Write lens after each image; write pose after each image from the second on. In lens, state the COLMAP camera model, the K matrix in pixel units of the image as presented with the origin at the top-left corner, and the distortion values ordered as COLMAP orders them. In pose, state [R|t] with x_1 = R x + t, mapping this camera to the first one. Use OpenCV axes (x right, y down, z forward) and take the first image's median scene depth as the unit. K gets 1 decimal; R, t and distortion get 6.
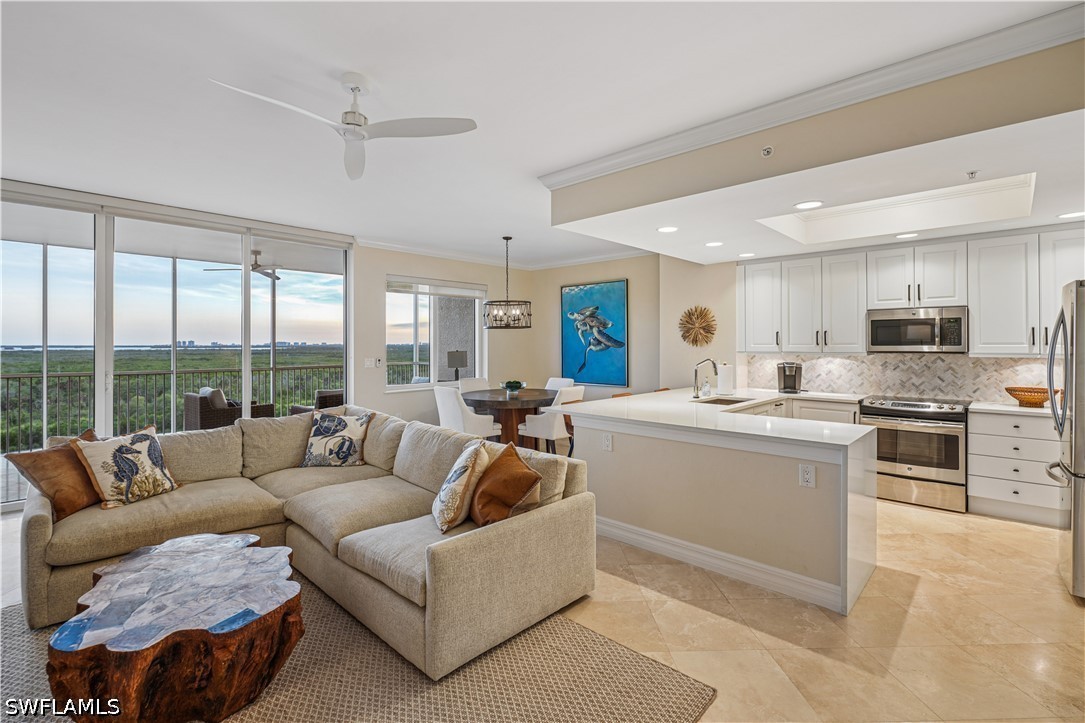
lens RADIAL K [[499.2, 0, 542.4], [0, 499.2, 346.0], [0, 0, 1]] dist [-0.000923, 0.000343]
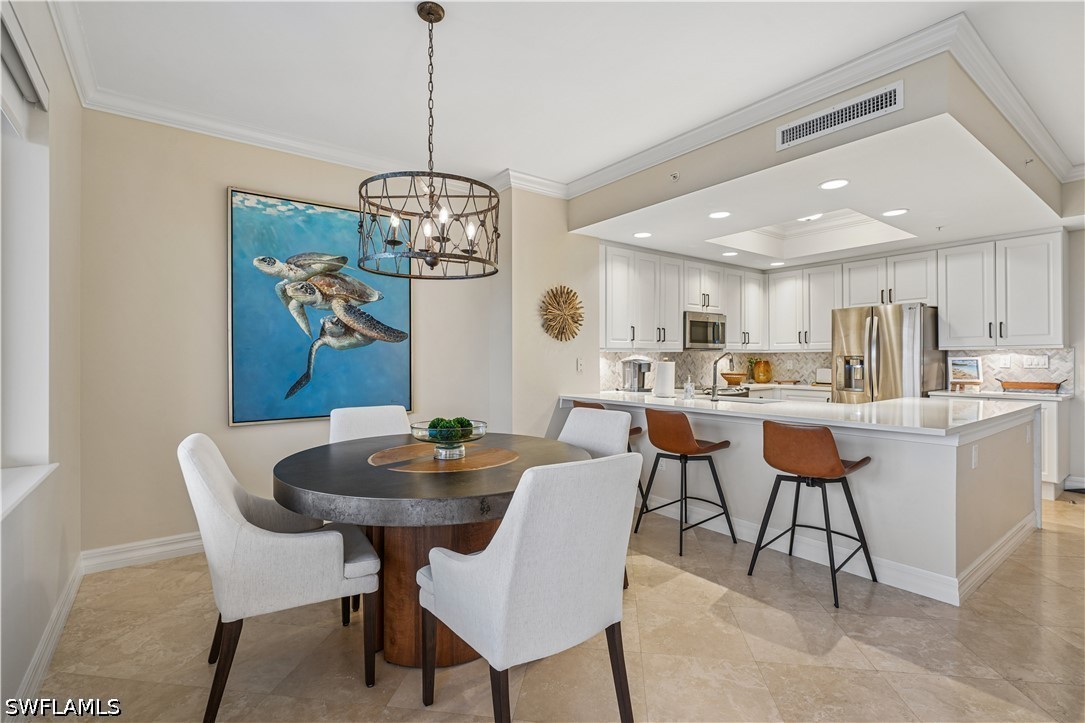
lens RADIAL K [[501.3, 0, 539.4], [0, 501.3, 356.5], [0, 0, 1]] dist [-0.002853, 0.000687]
pose [[0.170506, 0.006985, 0.985332, -0.466551], [0.007912, 0.999933, -0.008458, 0.033205], [-0.985325, 0.009238, 0.170439, 1.006050]]
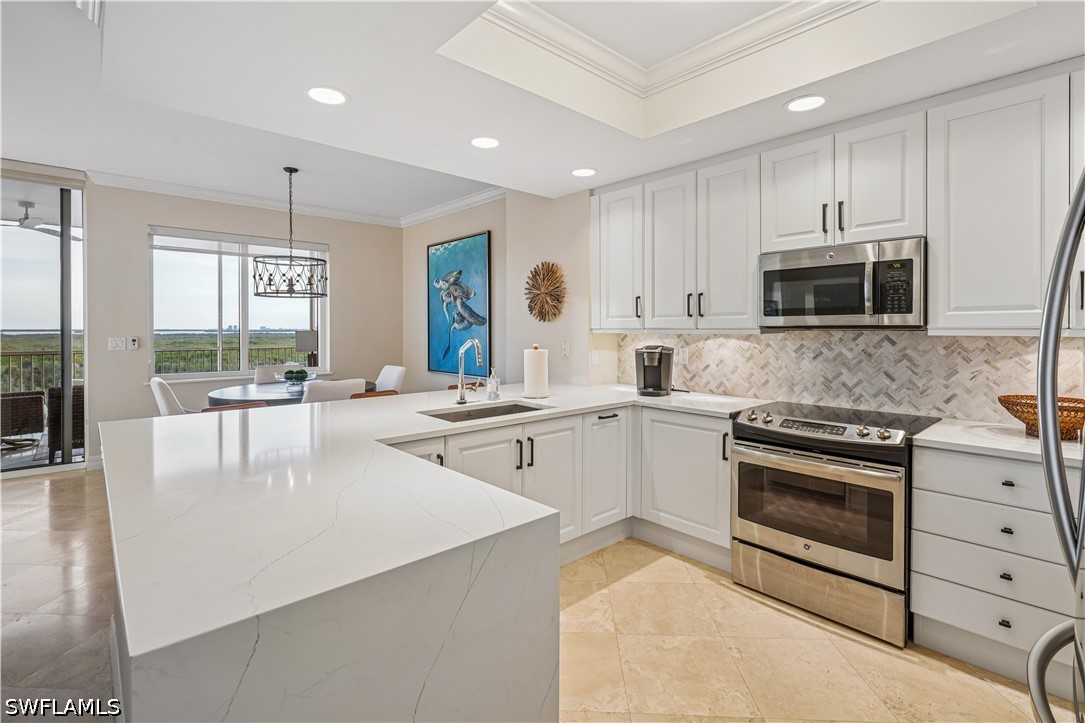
lens RADIAL K [[506.0, 0, 539.5], [0, 506.0, 332.7], [0, 0, 1]] dist [-0.001700, -0.000406]
pose [[0.996851, 0.003255, -0.079233, 0.395888], [-0.002992, 0.999990, 0.003438, 0.014911], [0.079243, -0.003190, 0.996850, 0.356379]]
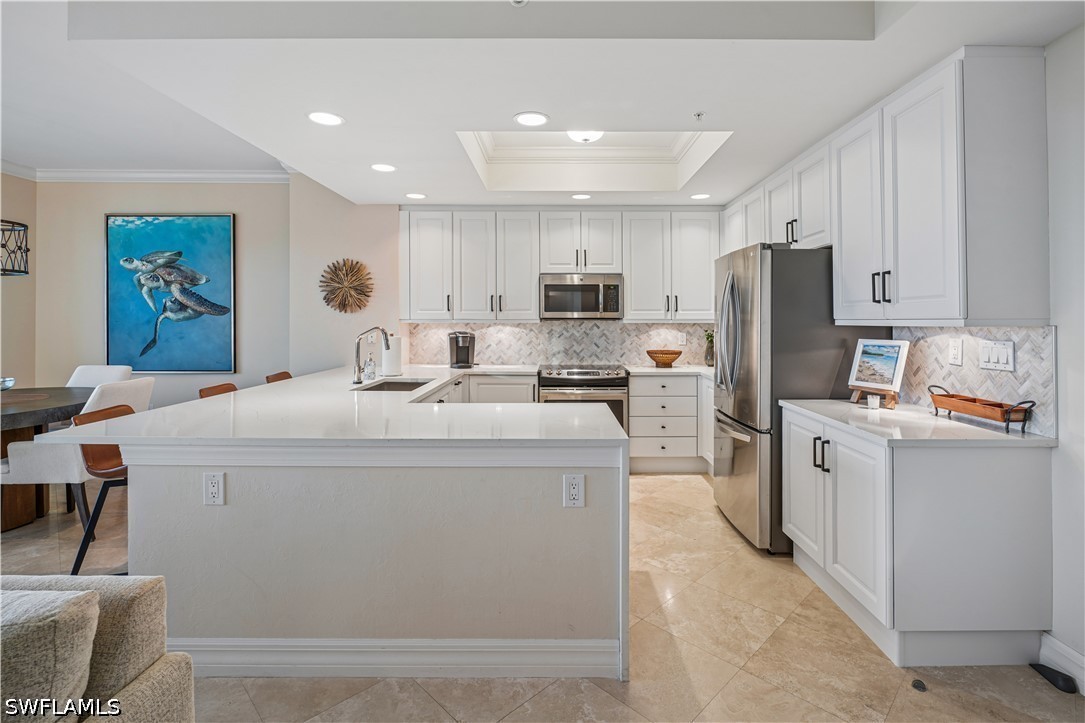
lens RADIAL K [[509.2, 0, 558.2], [0, 509.2, 318.6], [0, 0, 1]] dist [-0.005420, -0.000229]
pose [[0.725498, 0.006221, 0.688196, 0.019174], [-0.001274, 0.999970, -0.007695, 0.016887], [-0.688223, 0.004706, 0.725484, 0.256808]]
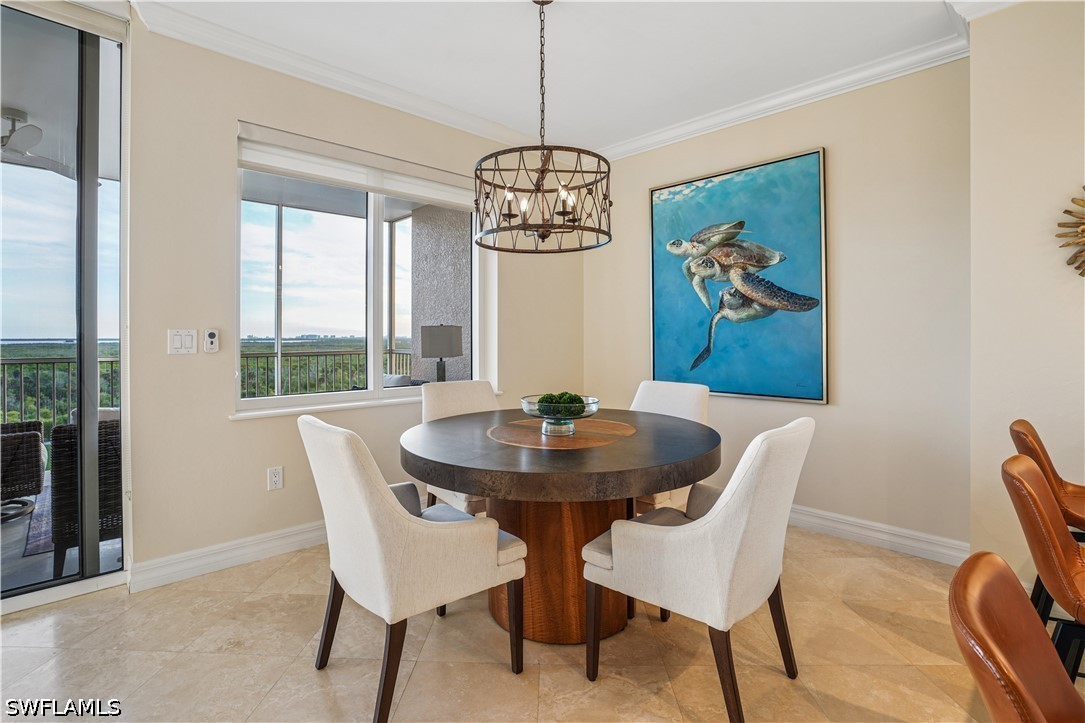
lens RADIAL K [[509.7, 0, 542.5], [0, 509.7, 339.3], [0, 0, 1]] dist [-0.066690, 0.026750]
pose [[0.998710, 0.001558, -0.050748, -0.061215], [-0.001568, 0.999999, -0.000150, 0.037470], [0.050748, 0.000229, 0.998711, 0.745720]]
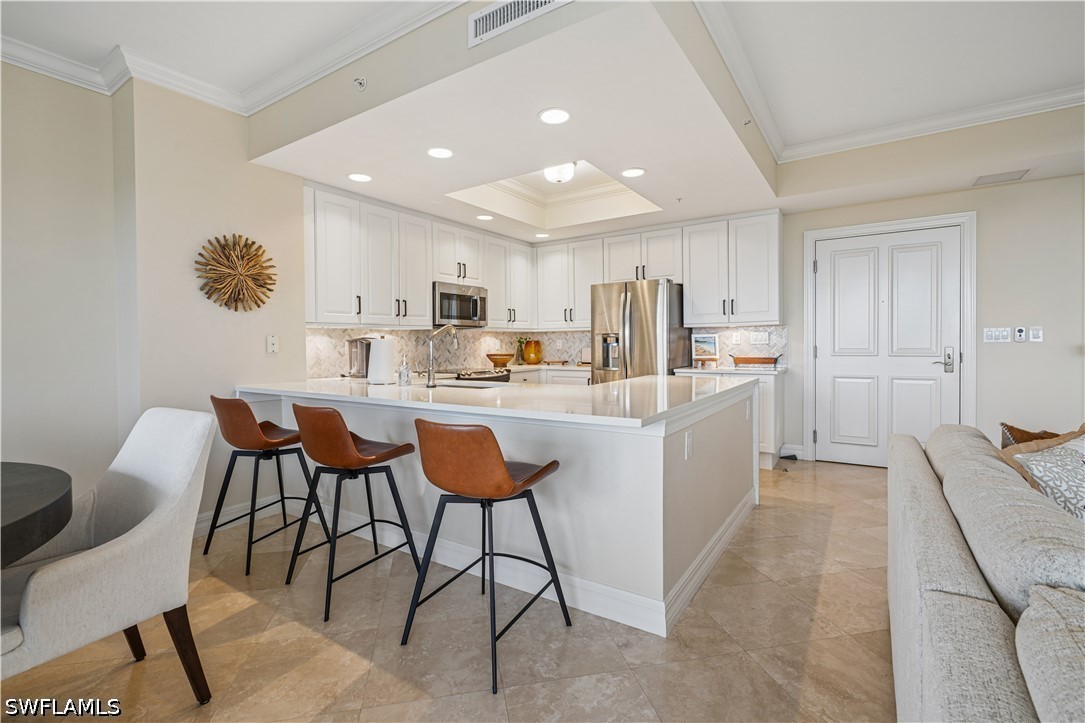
lens RADIAL K [[494.5, 0, 538.1], [0, 494.5, 348.6], [0, 0, 1]] dist [-0.002966, -0.000080]
pose [[-0.169197, -0.005465, 0.985567, -0.288367], [0.016709, 0.999825, 0.008413, 0.046732], [-0.985441, 0.017892, -0.169076, 0.858946]]
